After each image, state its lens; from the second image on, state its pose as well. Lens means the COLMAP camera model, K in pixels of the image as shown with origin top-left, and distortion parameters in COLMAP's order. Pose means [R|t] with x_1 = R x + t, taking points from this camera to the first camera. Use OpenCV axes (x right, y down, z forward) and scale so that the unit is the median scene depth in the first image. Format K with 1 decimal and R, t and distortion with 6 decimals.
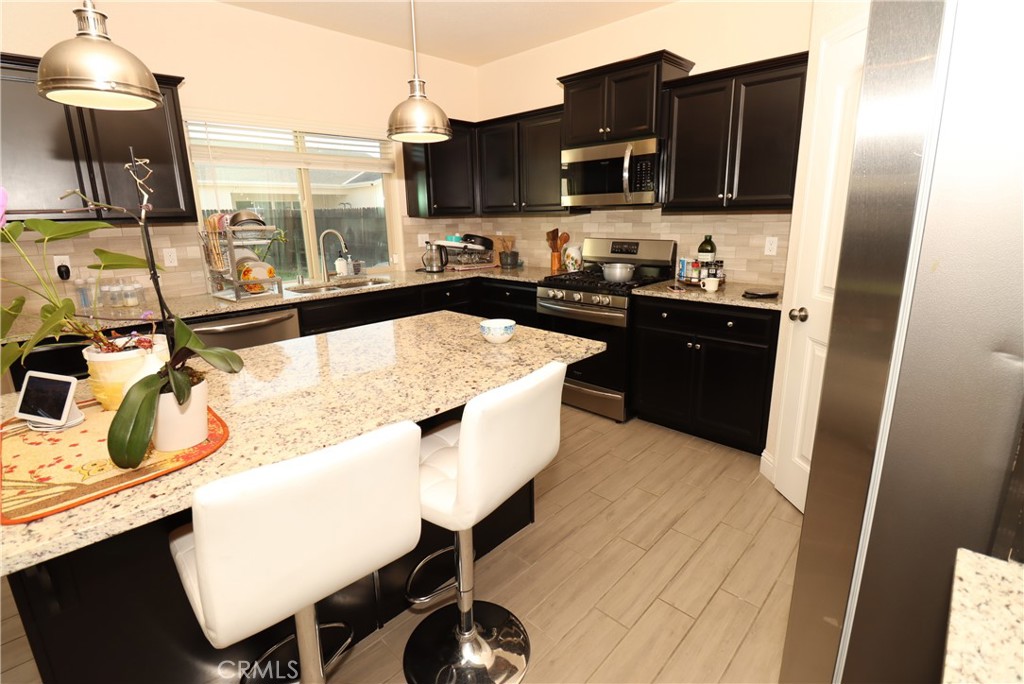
lens RADIAL K [[475.1, 0, 512.5], [0, 475.1, 324.4], [0, 0, 1]] dist [0.002971, -0.014783]
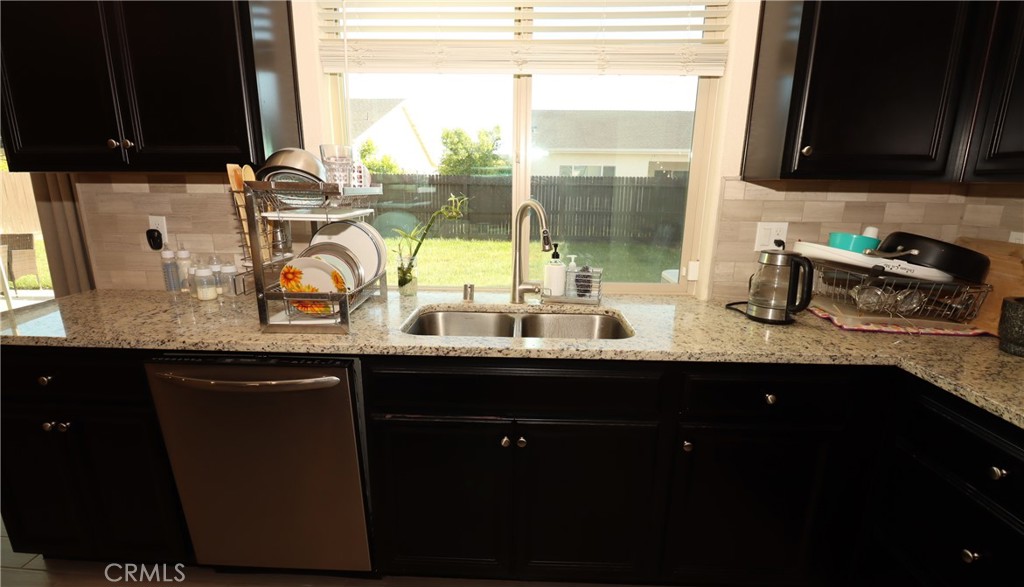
lens RADIAL K [[489.8, 0, 513.4], [0, 489.8, 312.4], [0, 0, 1]] dist [-0.015288, 0.000193]
pose [[0.671324, 0.210343, -0.710690, -0.017997], [-0.192842, 0.975429, 0.106538, -0.118223], [0.715637, 0.065529, 0.695392, 0.559832]]
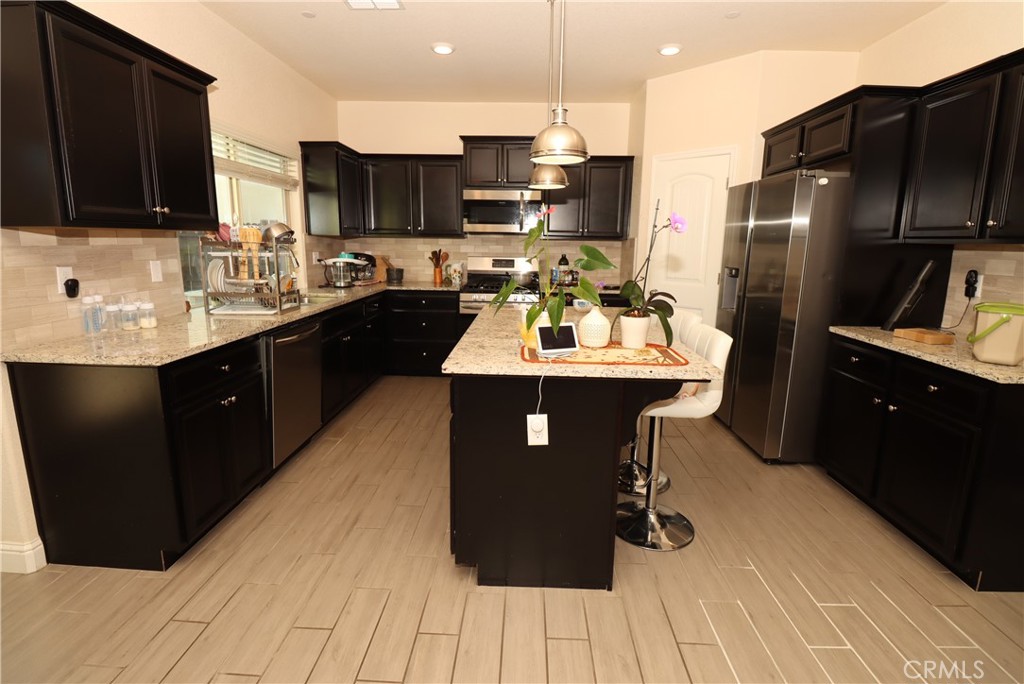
lens RADIAL K [[475.1, 0, 512.5], [0, 475.1, 324.4], [0, 0, 1]] dist [0.002971, -0.014783]
pose [[0.742728, -0.085461, 0.664117, -0.591413], [0.123803, 0.992248, -0.010771, 0.029510], [-0.658049, 0.090220, 0.747551, -0.031417]]
